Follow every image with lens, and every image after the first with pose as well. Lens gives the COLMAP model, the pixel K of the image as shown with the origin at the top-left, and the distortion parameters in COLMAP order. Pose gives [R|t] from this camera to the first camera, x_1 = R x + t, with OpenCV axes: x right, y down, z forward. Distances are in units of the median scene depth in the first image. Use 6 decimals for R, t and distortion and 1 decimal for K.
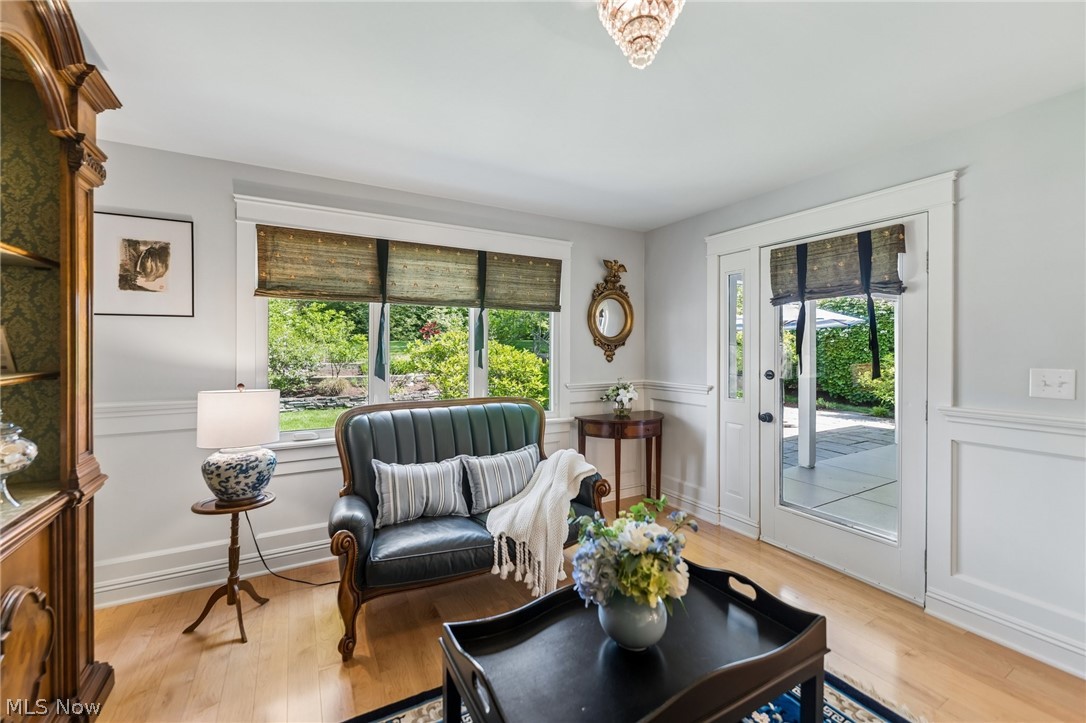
lens RADIAL K [[436.1, 0, 543.0], [0, 436.1, 361.5], [0, 0, 1]] dist [0.001168, 0.000056]
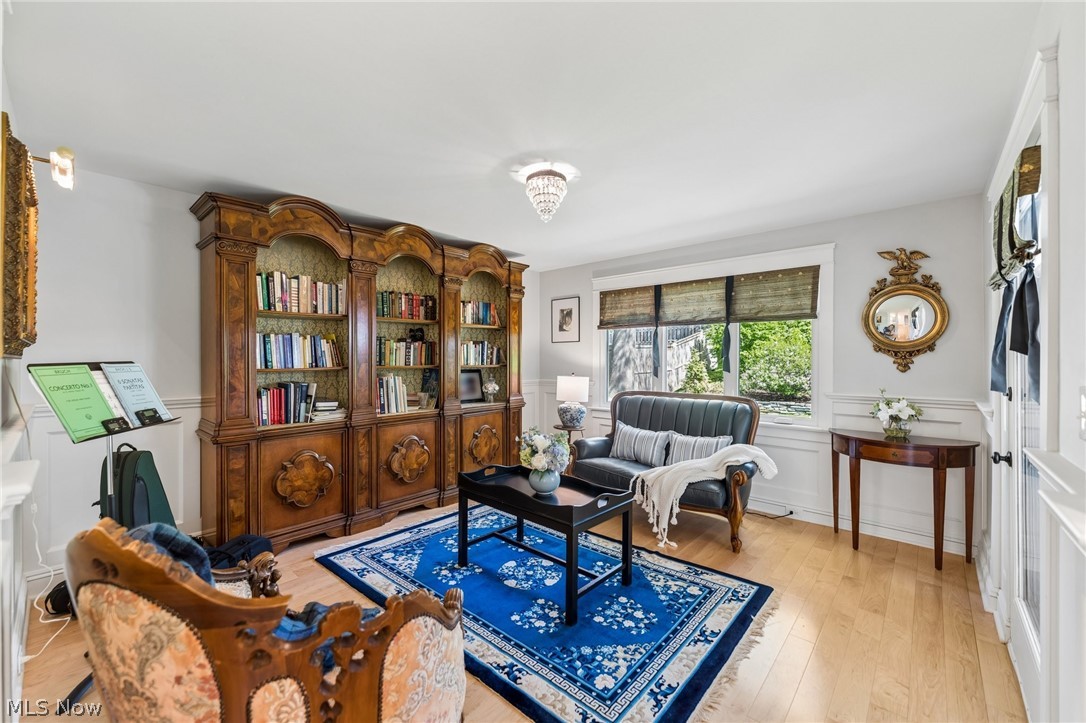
lens RADIAL K [[434.3, 0, 544.2], [0, 434.3, 367.0], [0, 0, 1]] dist [0.000714, -0.000016]
pose [[0.327990, 0.018309, -0.944504, 0.854725], [-0.028747, 0.999543, 0.009393, 0.004396], [0.944244, 0.024070, 0.328367, 0.117713]]
